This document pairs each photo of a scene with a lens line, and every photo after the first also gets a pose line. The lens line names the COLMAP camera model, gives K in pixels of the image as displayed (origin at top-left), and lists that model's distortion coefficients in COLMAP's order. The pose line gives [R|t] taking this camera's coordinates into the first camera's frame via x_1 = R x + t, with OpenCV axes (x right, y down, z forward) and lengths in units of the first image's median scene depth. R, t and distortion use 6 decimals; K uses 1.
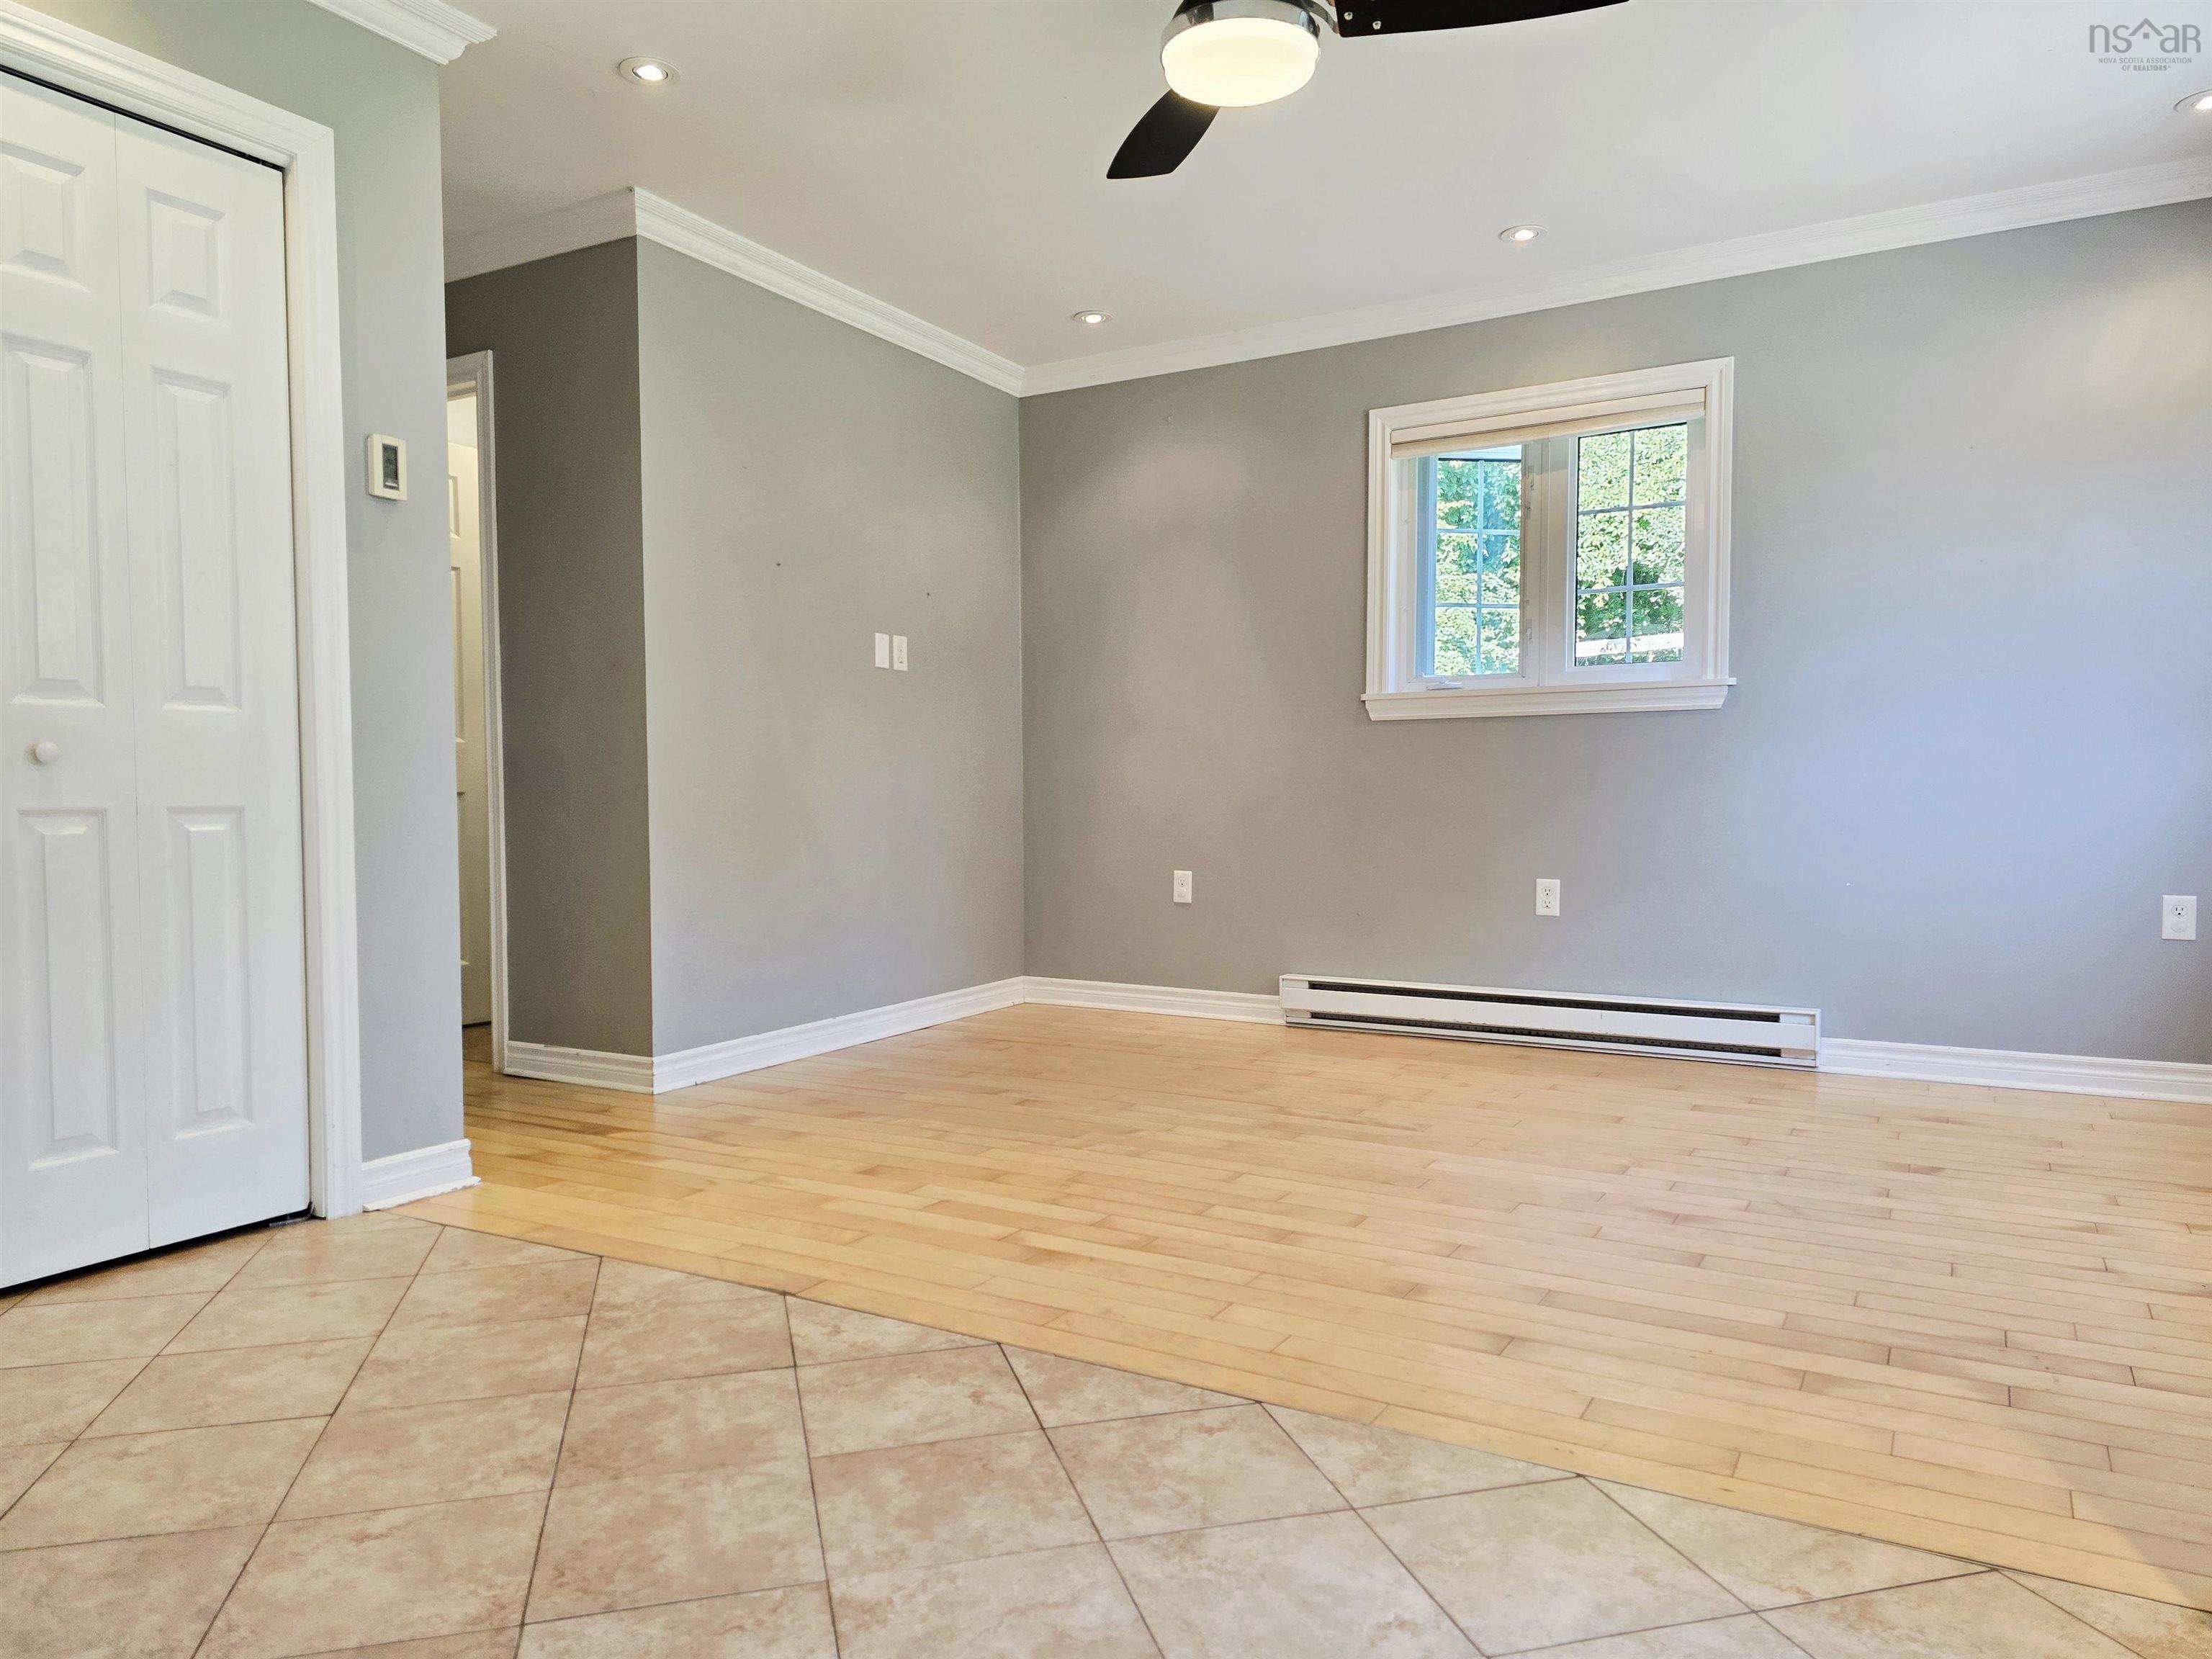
lens RADIAL K [[1486.9, 0, 1106.4], [0, 1486.9, 847.7], [0, 0, 1]] dist [0.072345, -0.056112]
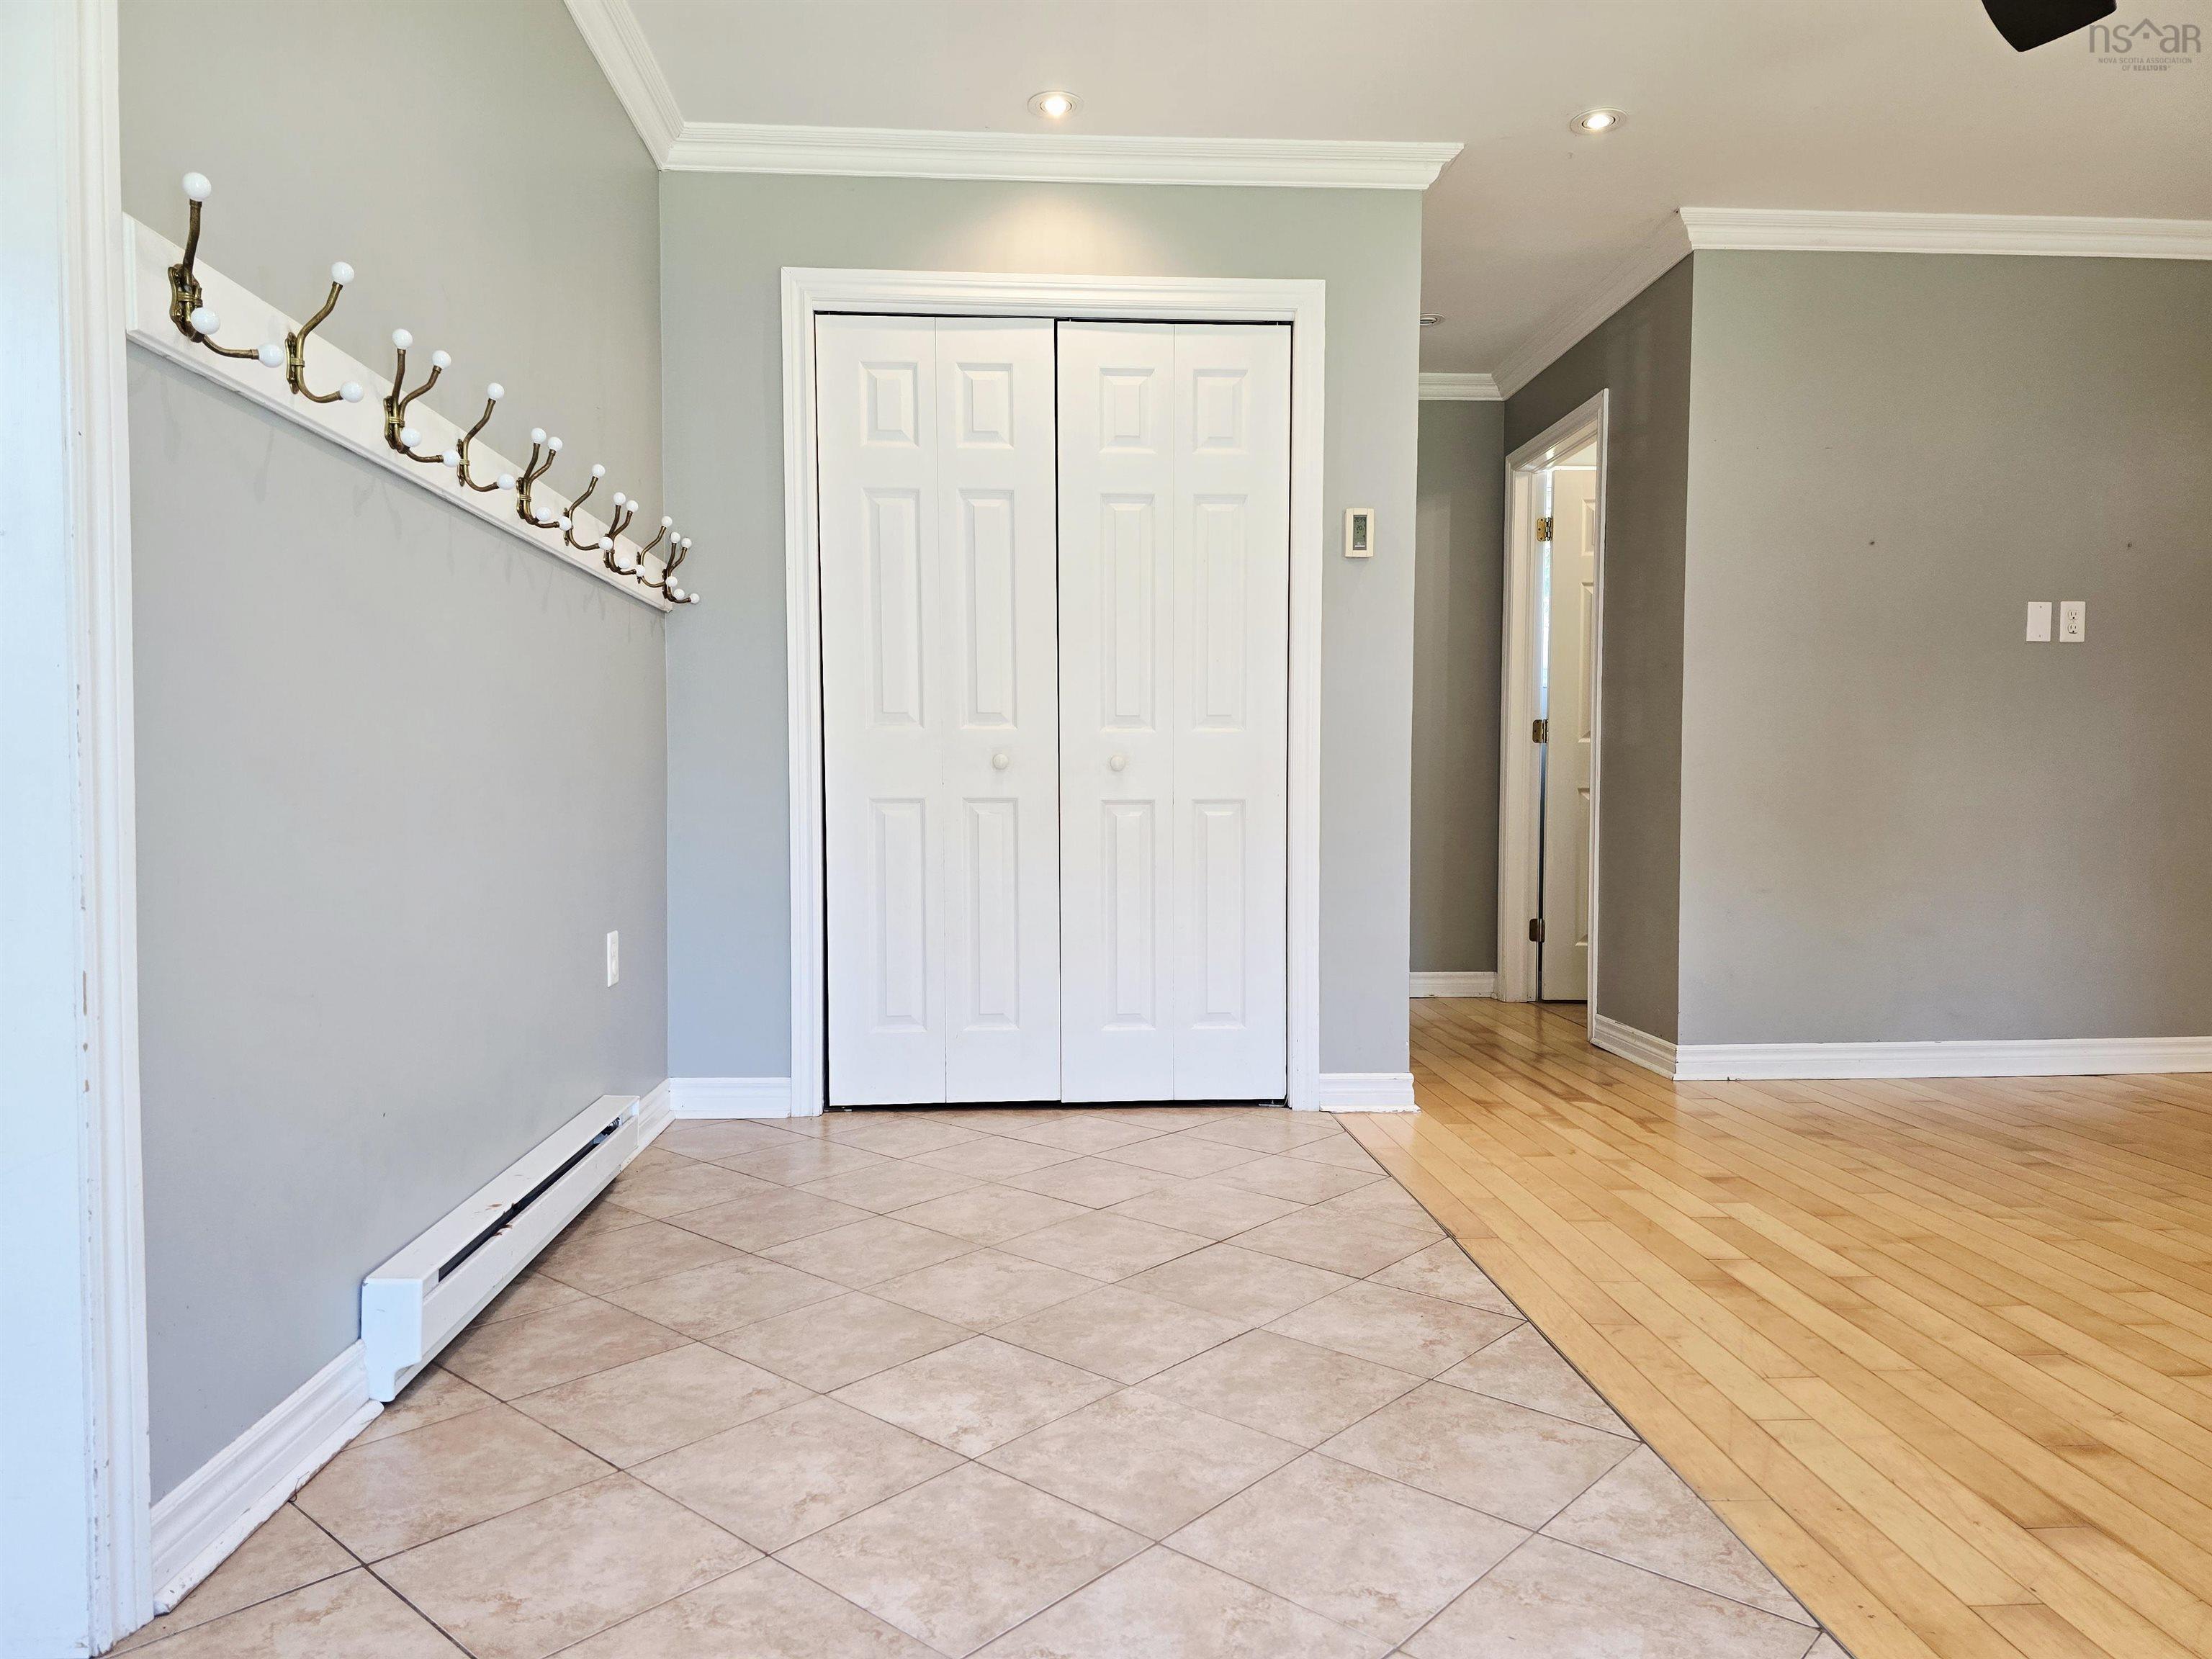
lens RADIAL K [[1486.9, 0, 1109.9], [0, 1486.9, 855.9], [0, 0, 1]] dist [0.072345, -0.056112]
pose [[0.553731, 0.040540, -0.831708, 0.483448], [-0.034013, 0.999082, 0.026053, -0.006262], [0.832001, 0.013863, 0.554602, 0.138775]]
